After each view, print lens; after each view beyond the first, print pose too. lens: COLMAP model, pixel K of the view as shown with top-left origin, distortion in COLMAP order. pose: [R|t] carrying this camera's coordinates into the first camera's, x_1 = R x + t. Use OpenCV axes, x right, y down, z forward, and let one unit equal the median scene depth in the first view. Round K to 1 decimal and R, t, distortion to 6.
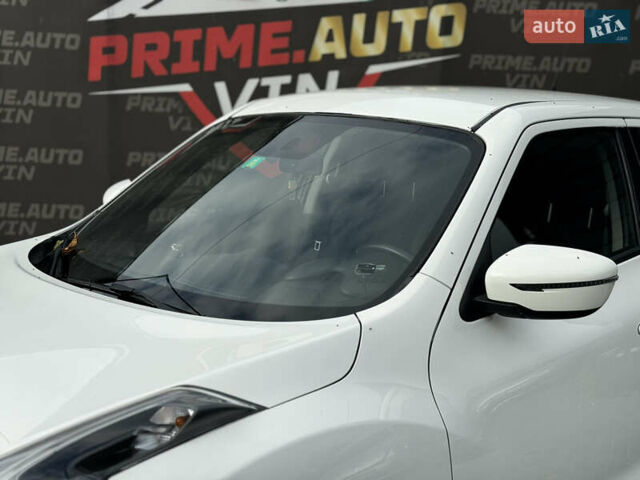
lens RADIAL K [[886.7, 0, 318.6], [0, 886.7, 241.5], [0, 0, 1]] dist [0.114172, 0.000000]
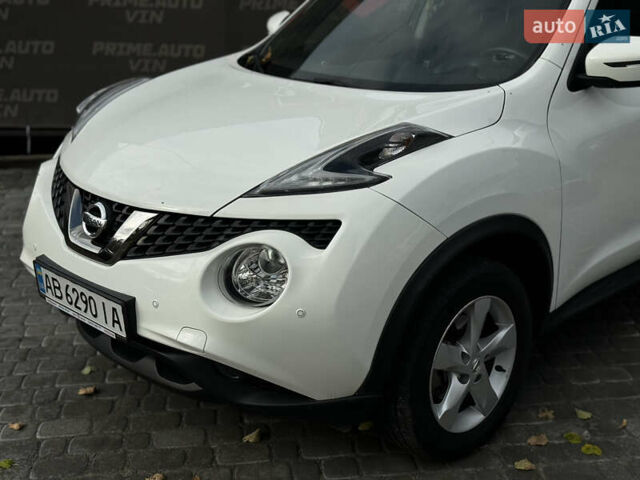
lens RADIAL K [[886.7, 0, 321.3], [0, 886.7, 238.0], [0, 0, 1]] dist [0.114172, 0.000000]
pose [[0.999357, -0.014600, -0.032748, -0.077611], [0.019364, 0.988458, 0.150253, 0.037955], [0.030177, -0.150790, 0.988105, -0.196662]]
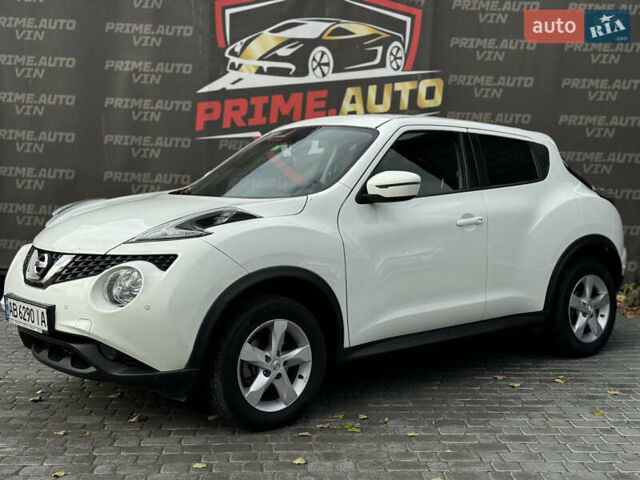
lens RADIAL K [[886.7, 0, 324.5], [0, 886.7, 239.5], [0, 0, 1]] dist [0.114172, 0.000000]
pose [[0.995302, 0.003693, -0.096751, 0.116094], [-0.013101, 0.995219, -0.096786, 0.156333], [0.095931, 0.097599, 0.990592, -0.489716]]
